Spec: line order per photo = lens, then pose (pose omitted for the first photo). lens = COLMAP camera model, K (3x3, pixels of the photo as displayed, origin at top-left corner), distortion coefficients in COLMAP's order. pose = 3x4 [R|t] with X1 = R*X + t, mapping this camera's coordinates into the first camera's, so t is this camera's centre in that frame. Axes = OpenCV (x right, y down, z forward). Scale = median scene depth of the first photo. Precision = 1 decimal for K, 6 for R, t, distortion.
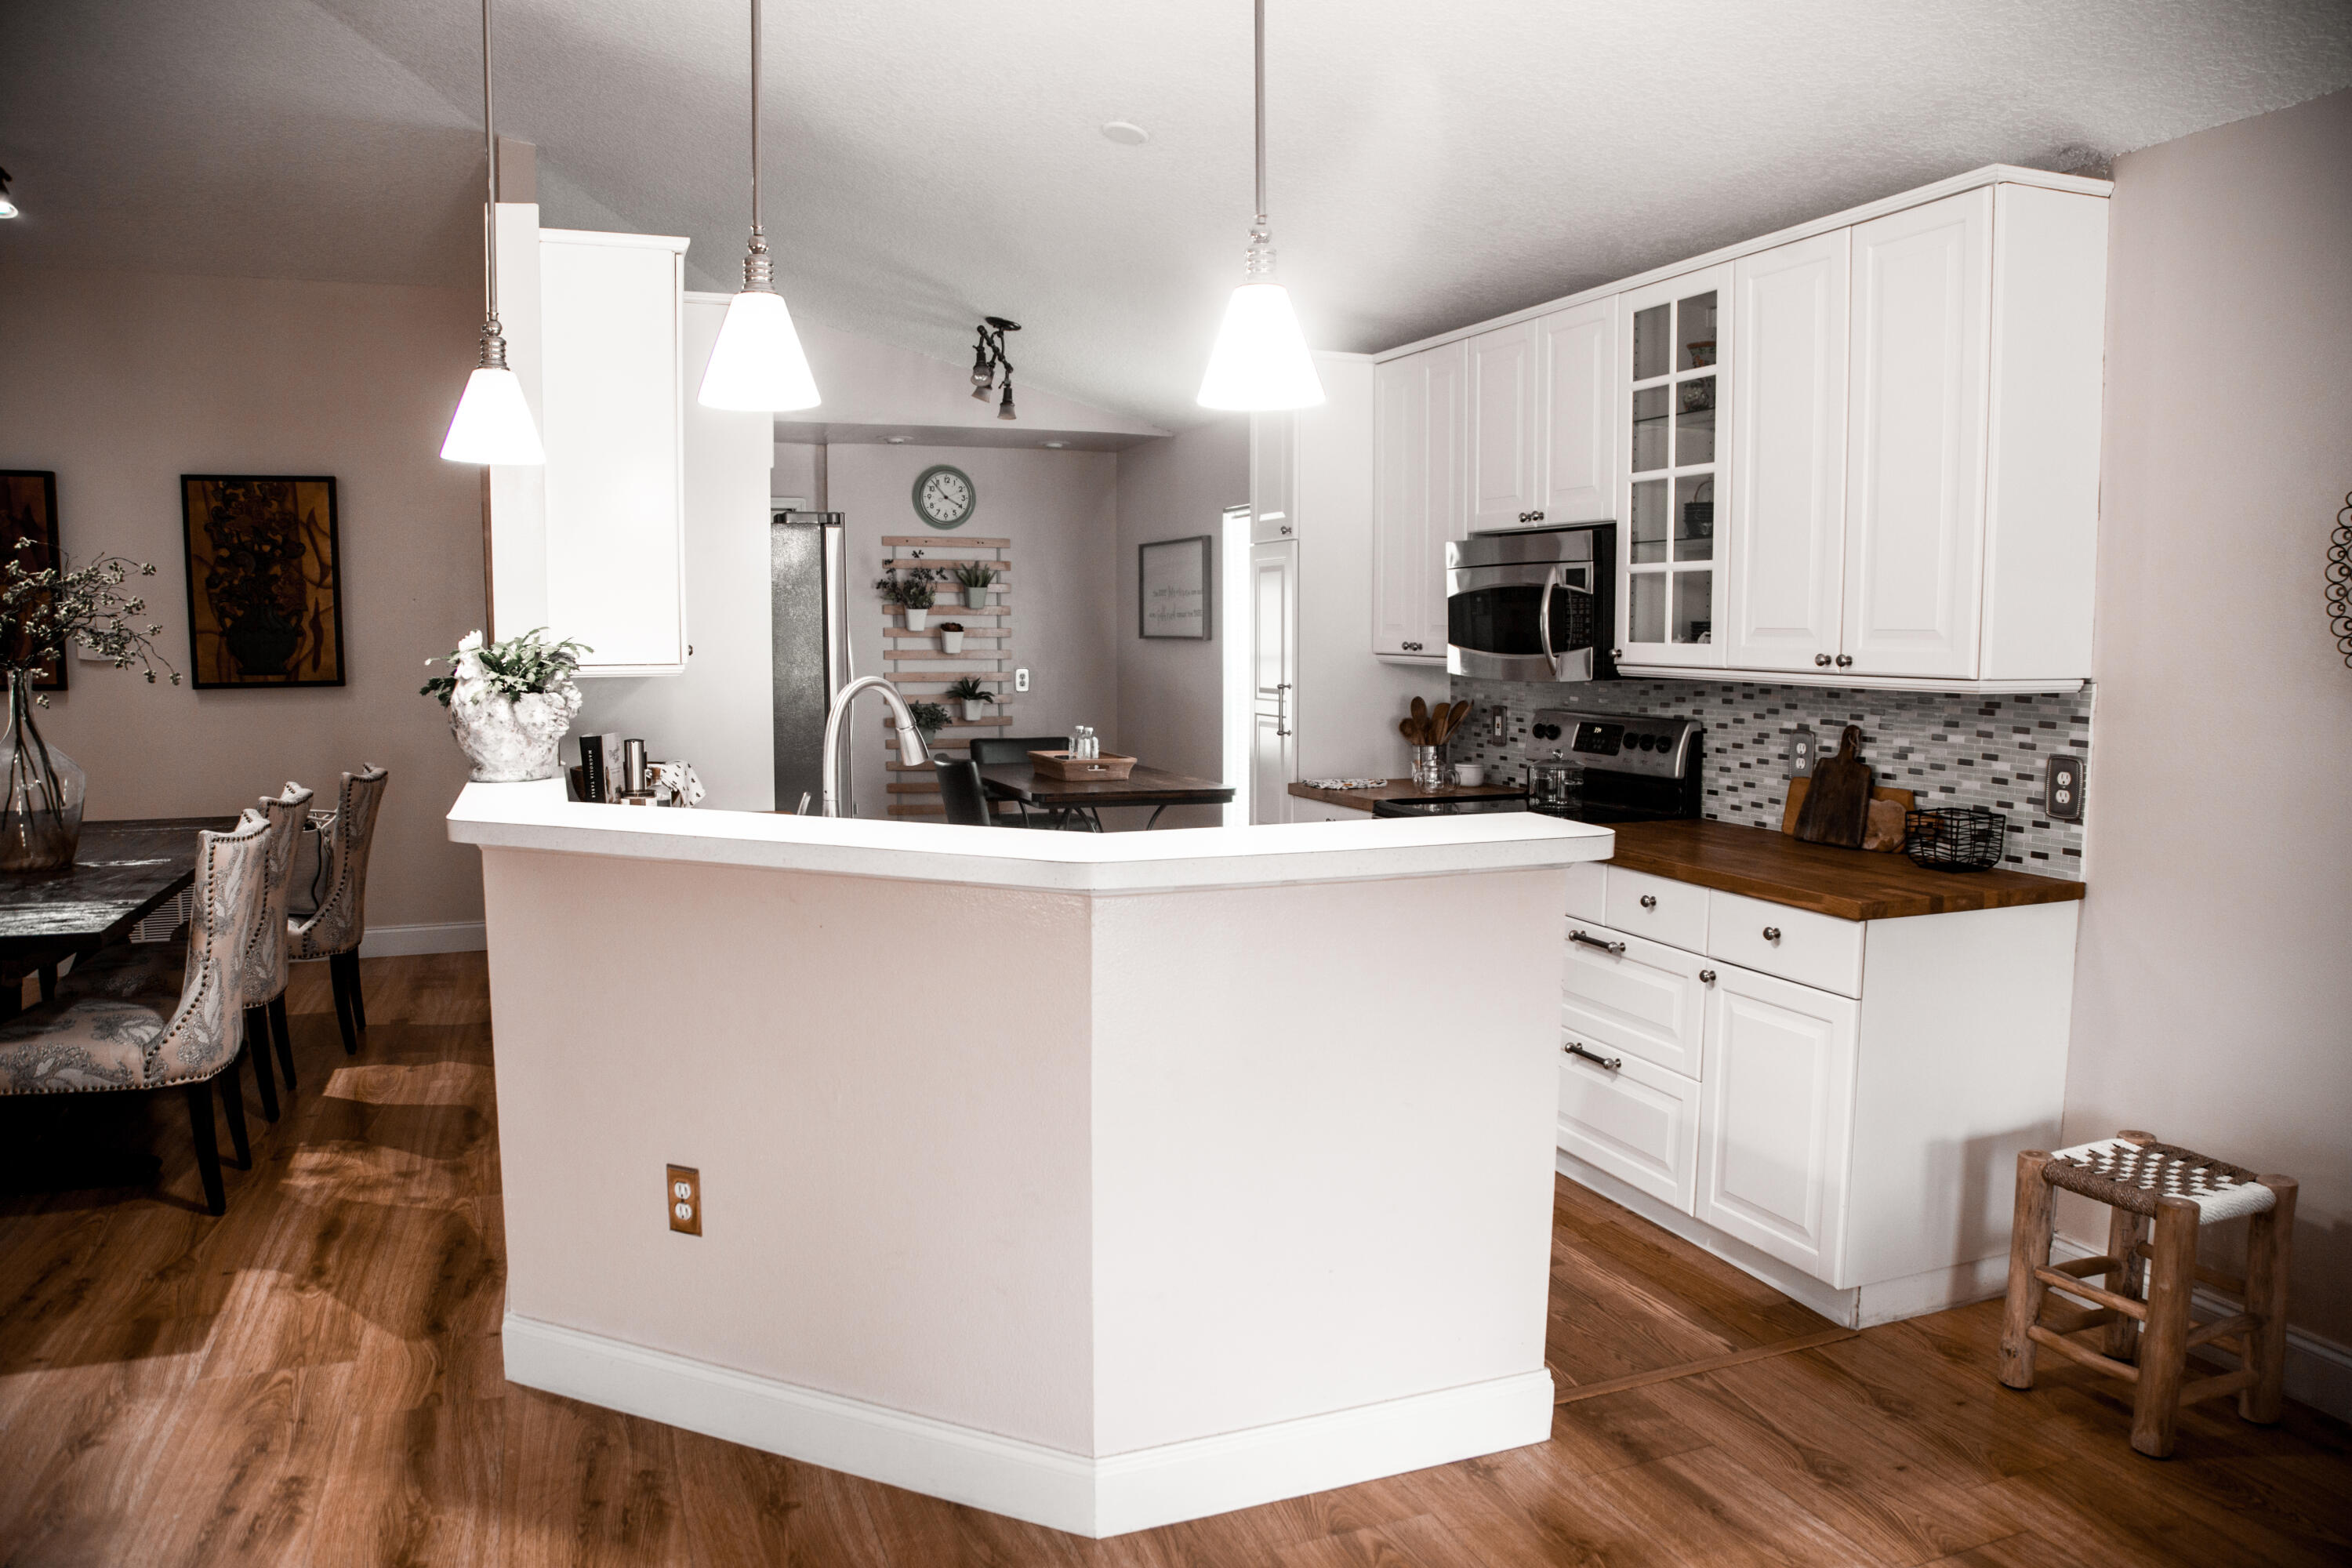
lens RADIAL K [[1612.2, 0, 1171.1], [0, 1612.2, 781.9], [0, 0, 1]] dist [0.004731, 0.003800]
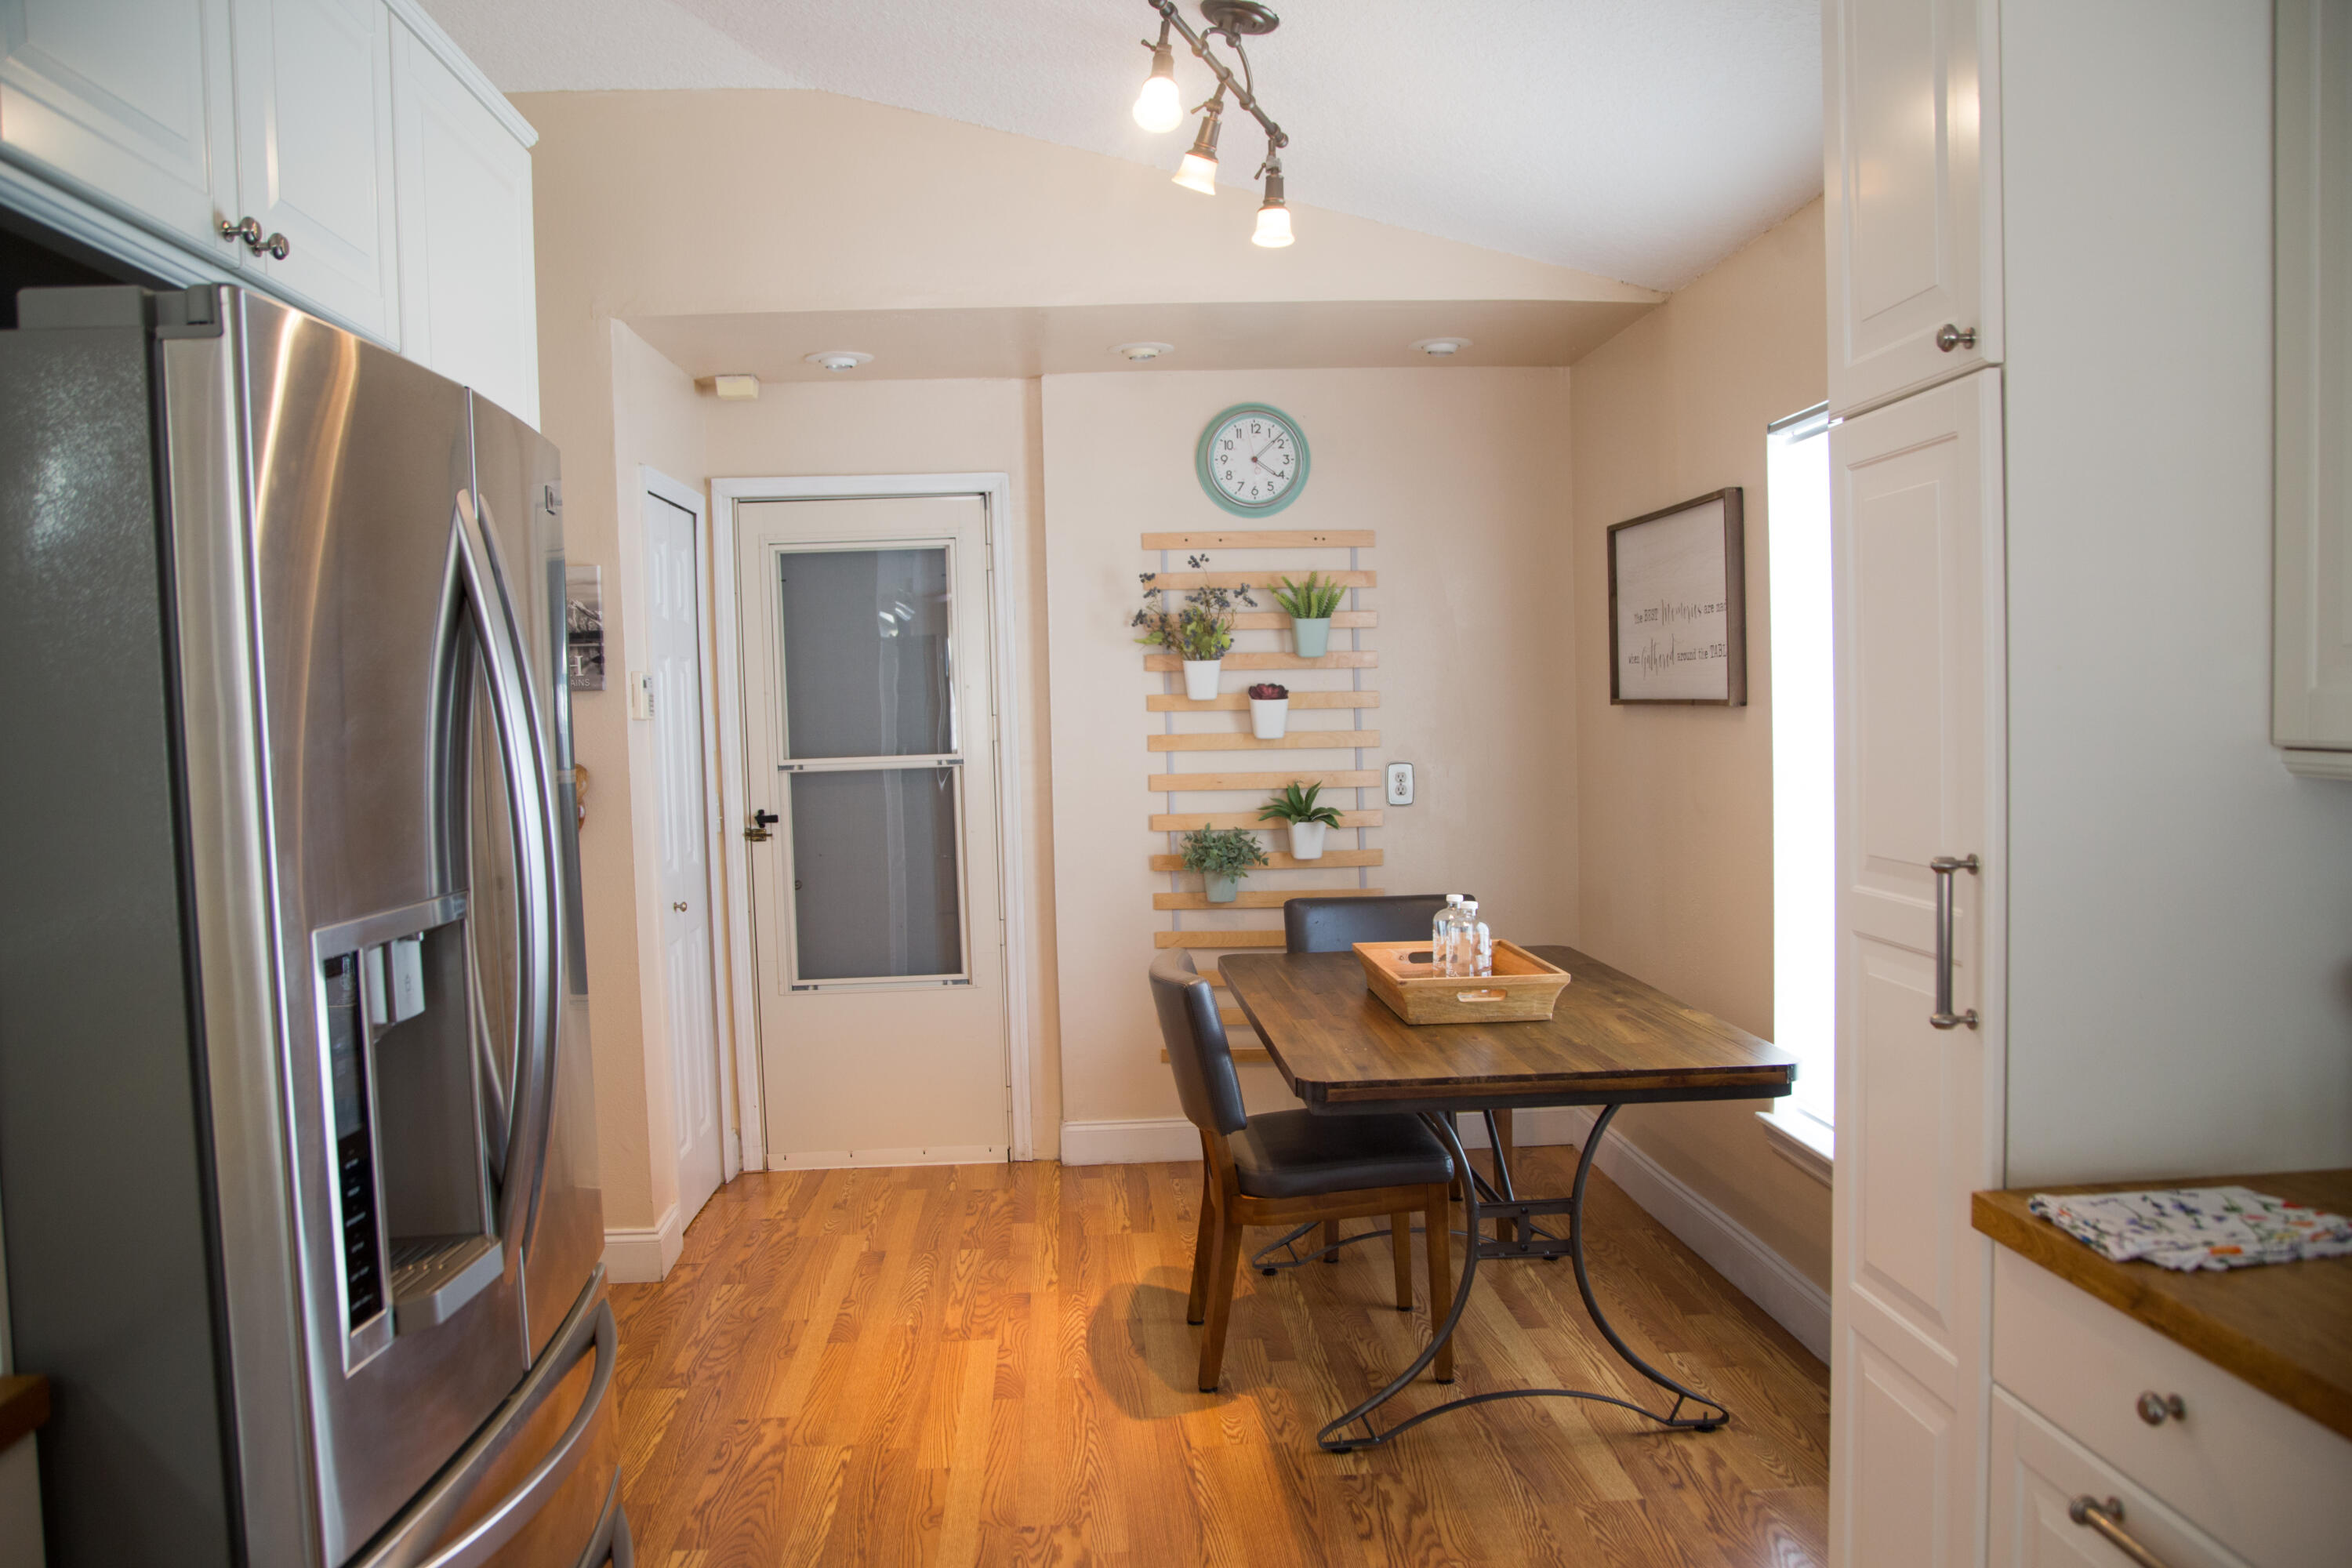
lens RADIAL K [[1868.7, 0, 1177.9], [0, 1868.7, 773.8], [0, 0, 1]] dist [-0.051433, -0.002003]
pose [[0.957859, -0.009562, -0.287080, 0.018787], [-0.004956, 0.998747, -0.049802, -0.035928], [0.287196, 0.049126, 0.956611, 0.382026]]
